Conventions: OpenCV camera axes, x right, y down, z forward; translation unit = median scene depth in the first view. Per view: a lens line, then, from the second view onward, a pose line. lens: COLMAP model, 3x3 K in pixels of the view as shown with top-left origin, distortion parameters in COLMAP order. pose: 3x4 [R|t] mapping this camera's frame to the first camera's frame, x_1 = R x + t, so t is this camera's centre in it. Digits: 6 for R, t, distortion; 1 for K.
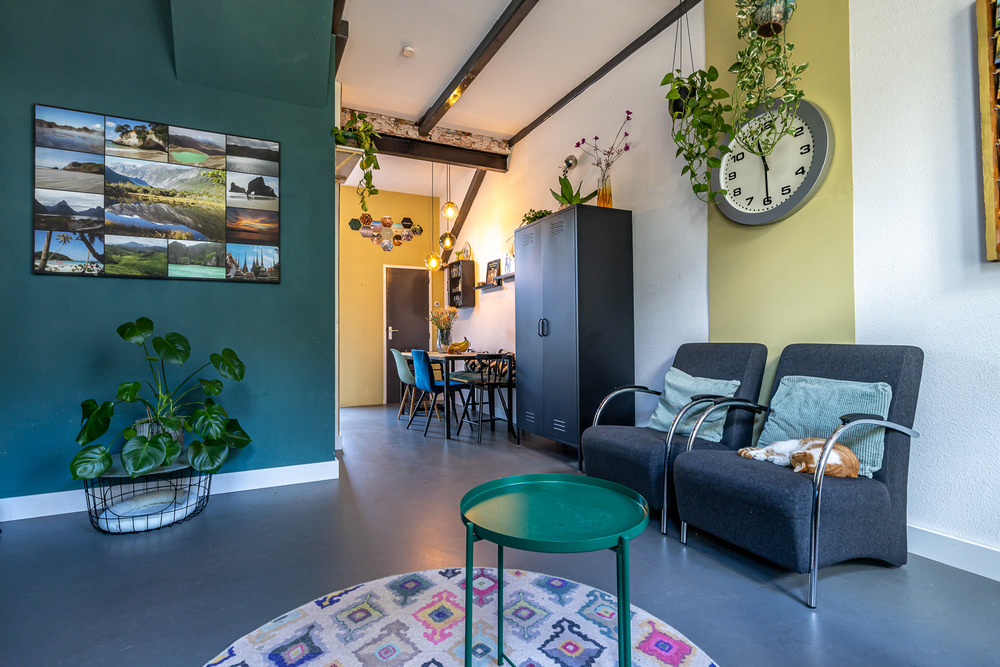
lens RADIAL K [[479.6, 0, 497.5], [0, 479.6, 325.6], [0, 0, 1]] dist [-0.003597, 0.000242]
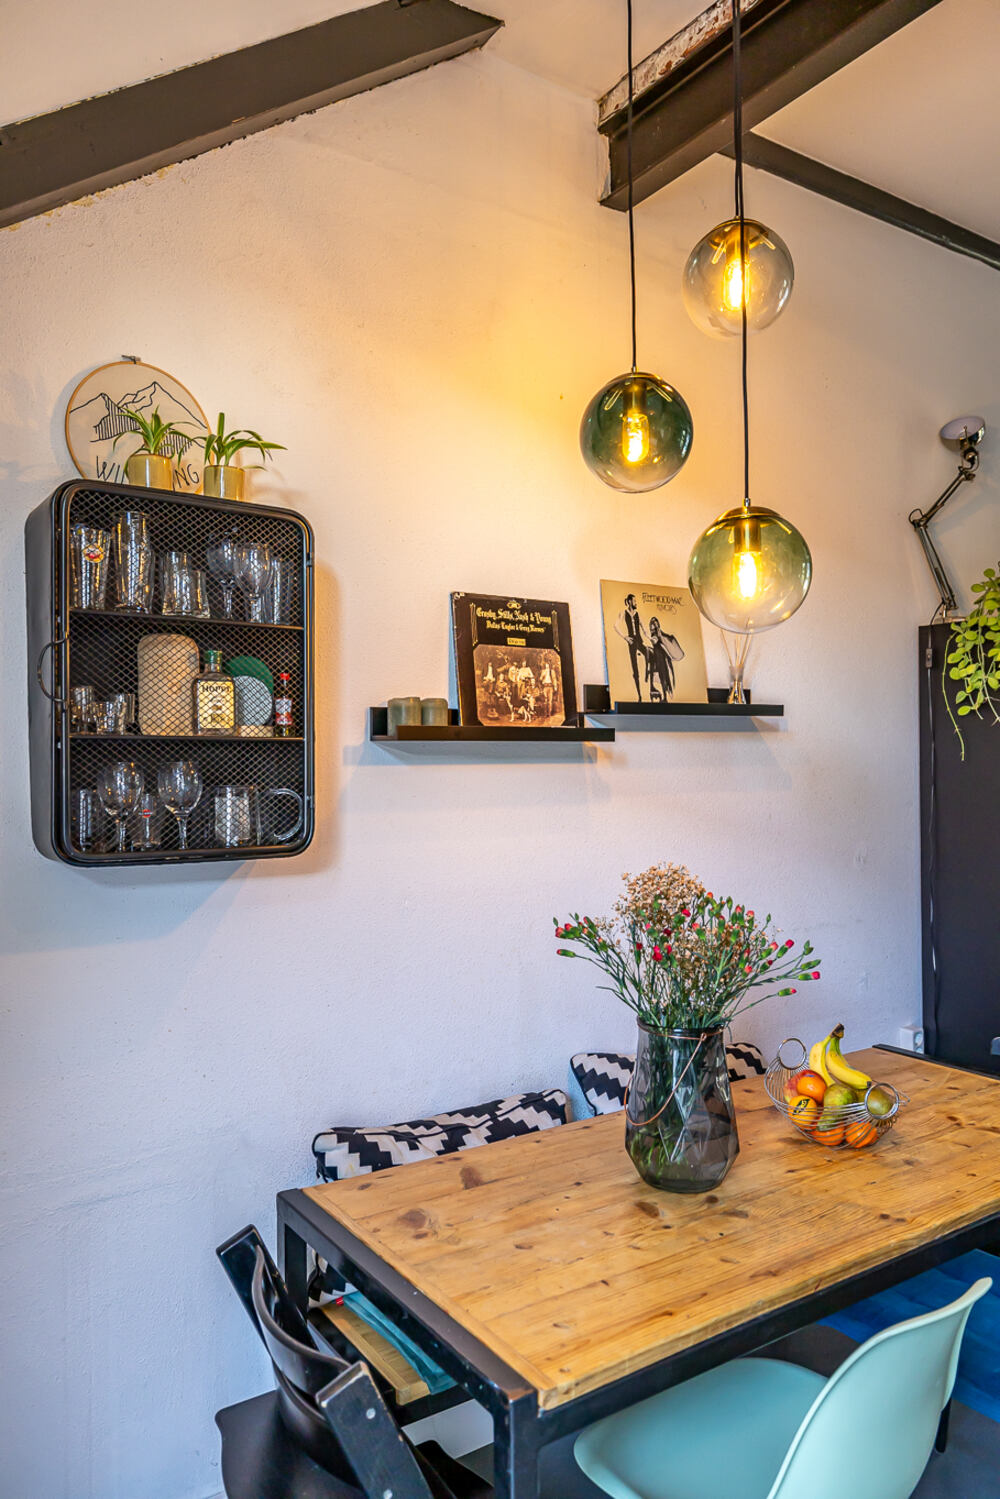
lens RADIAL K [[1062.3, 0, 496.8], [0, 1062.3, 762.0], [0, 0, 1]] dist [0.000101, 0.000437]
pose [[-0.125648, 0.008610, 0.992037, -0.350771], [-0.006891, 0.999931, -0.009551, -0.056529], [-0.992051, -0.008036, -0.125580, 0.886961]]
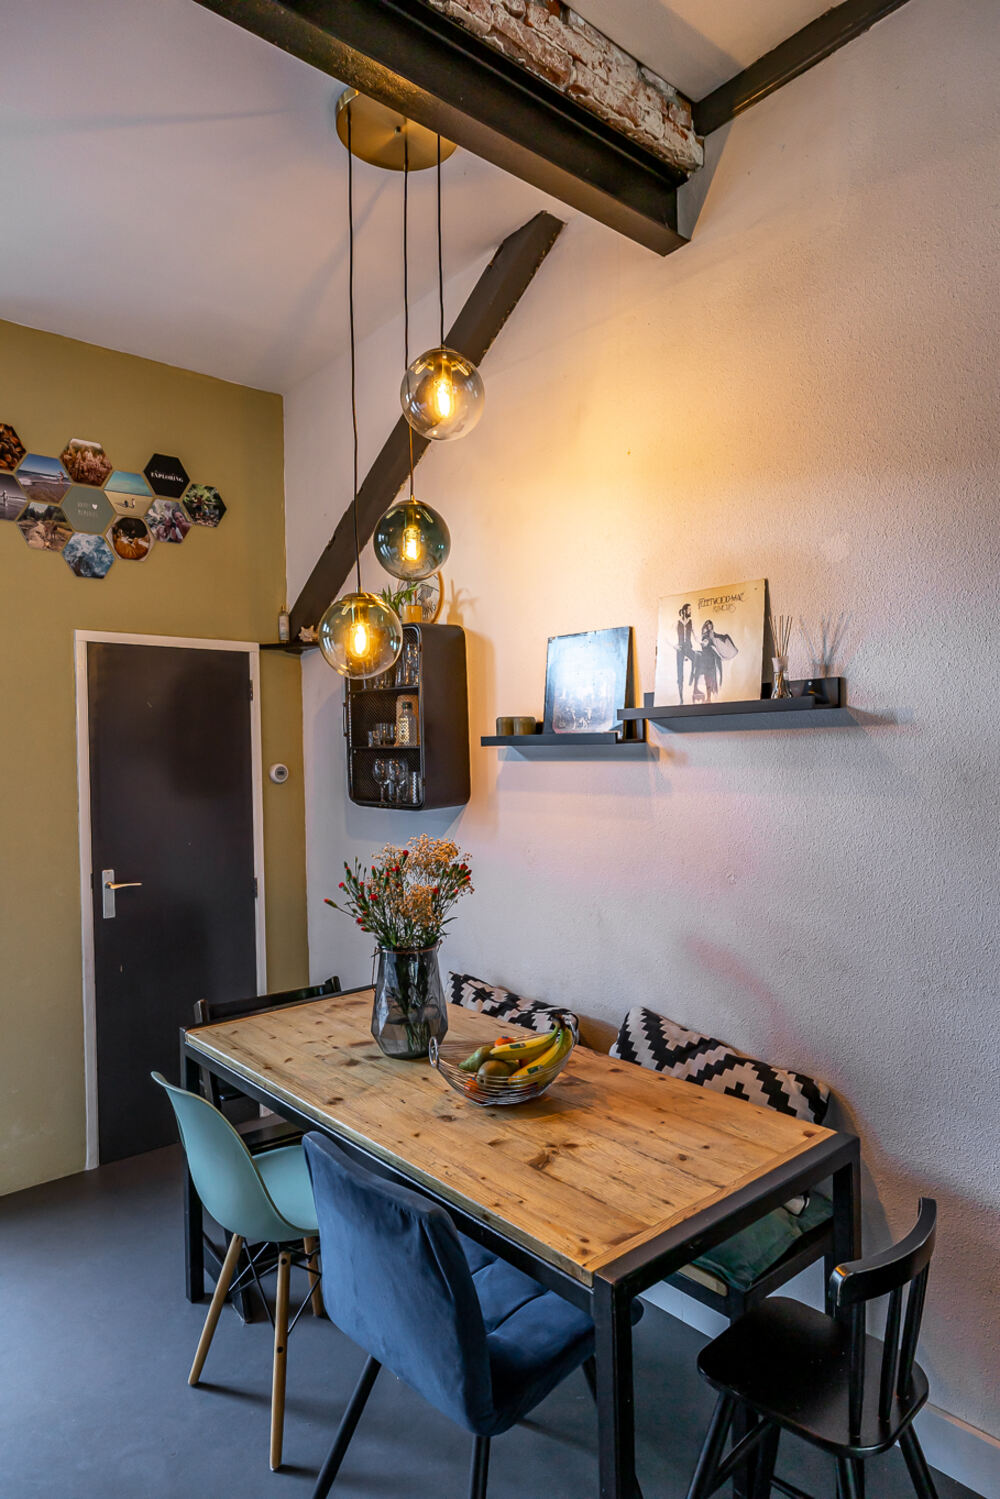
lens RADIAL K [[884.7, 0, 496.6], [0, 884.7, 764.5], [0, 0, 1]] dist [-0.002875, -0.000930]
pose [[0.968695, -0.011491, 0.247989, -0.137688], [0.003636, 0.999478, 0.032109, -0.070067], [-0.248229, -0.030202, 0.968231, 0.484362]]
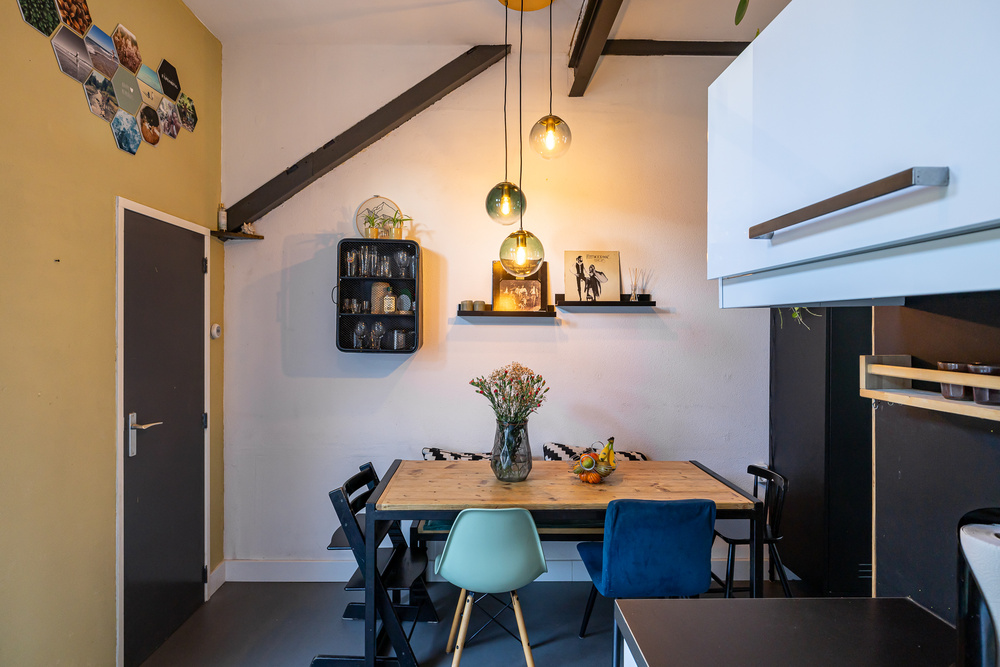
lens RADIAL K [[537.9, 0, 495.8], [0, 537.9, 327.1], [0, 0, 1]] dist [0.002544, -0.000879]
pose [[0.424797, 0.013168, 0.905193, -0.428422], [-0.028726, 0.999587, -0.001061, -0.056697], [-0.904833, -0.025552, 0.425000, 0.661603]]
